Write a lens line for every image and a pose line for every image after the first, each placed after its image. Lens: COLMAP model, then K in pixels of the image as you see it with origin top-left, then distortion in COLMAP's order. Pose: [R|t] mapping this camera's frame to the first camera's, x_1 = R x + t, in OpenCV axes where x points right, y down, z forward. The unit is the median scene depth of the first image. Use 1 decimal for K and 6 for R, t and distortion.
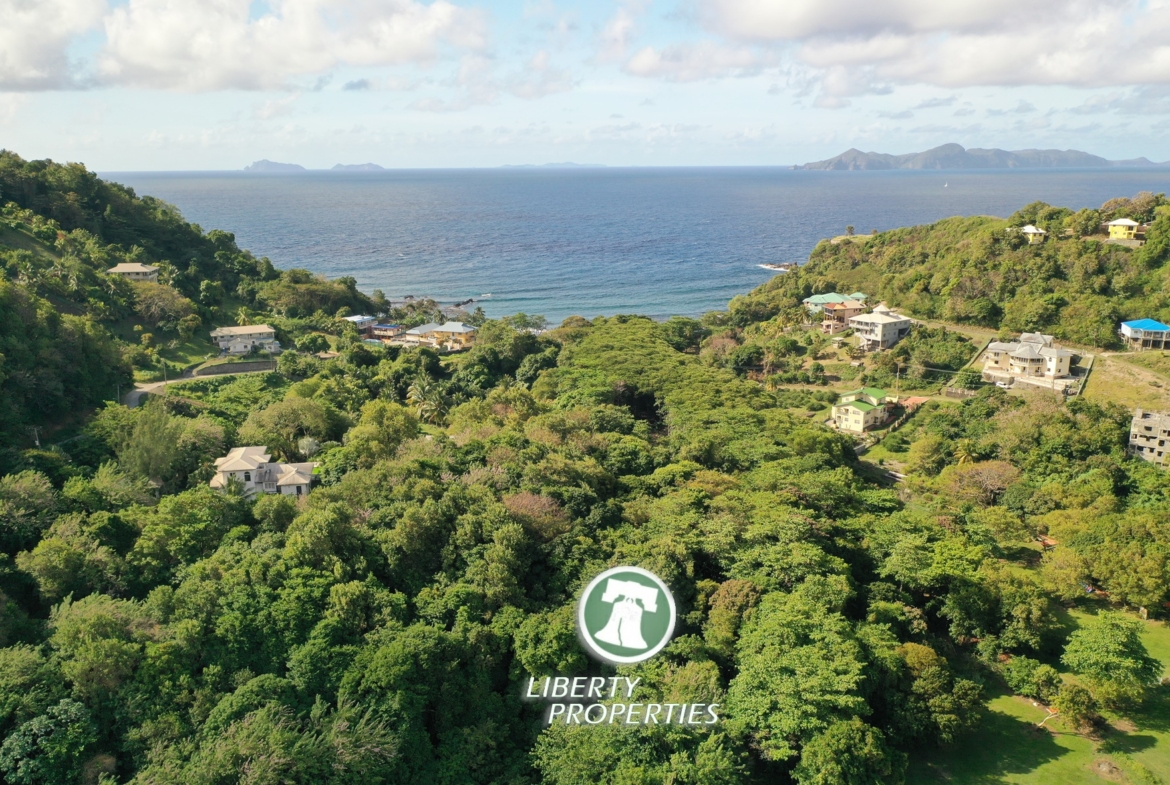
lens RADIAL K [[934.0, 0, 585.0], [0, 934.0, 392.5], [0, 0, 1]] dist [0.005770, 0.000278]
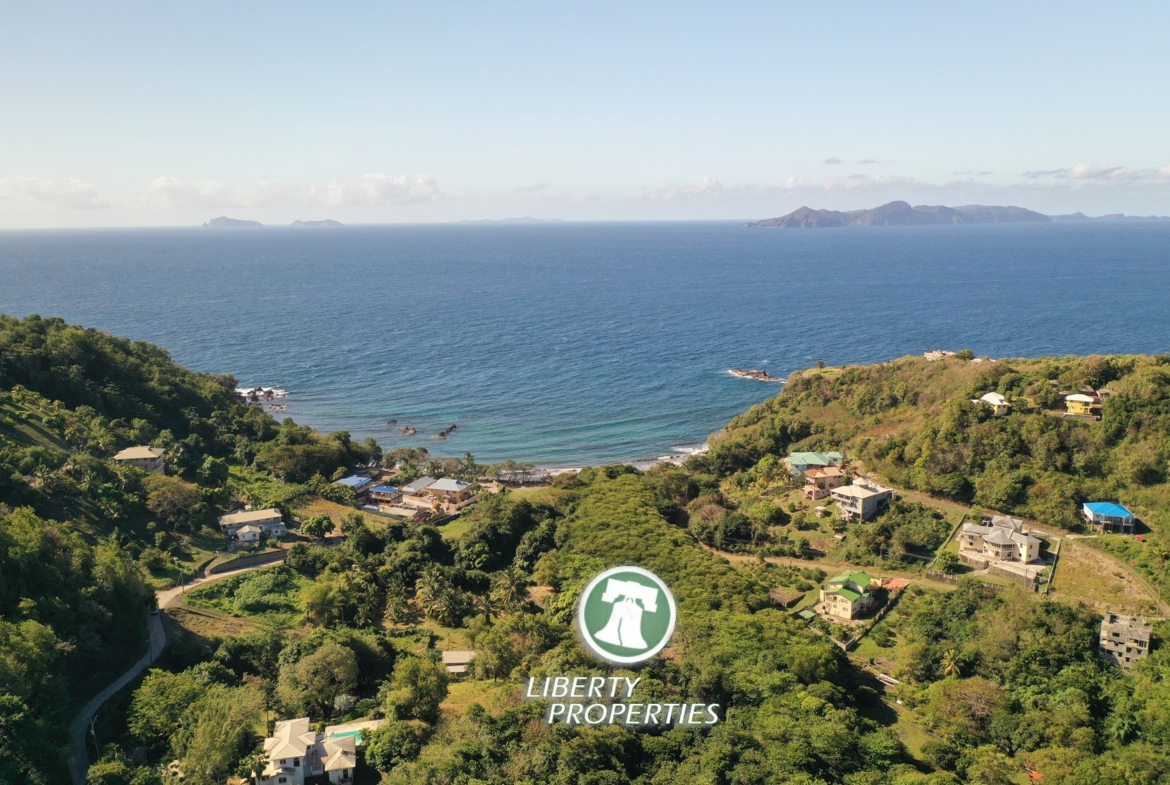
lens RADIAL K [[932.1, 0, 585.0], [0, 932.1, 392.5], [0, 0, 1]] dist [0.002886, -0.000595]
pose [[0.998952, -0.010079, 0.044643, -0.042713], [0.012310, 0.998674, -0.049987, -0.147243], [-0.044080, 0.050484, 0.997752, -0.047230]]
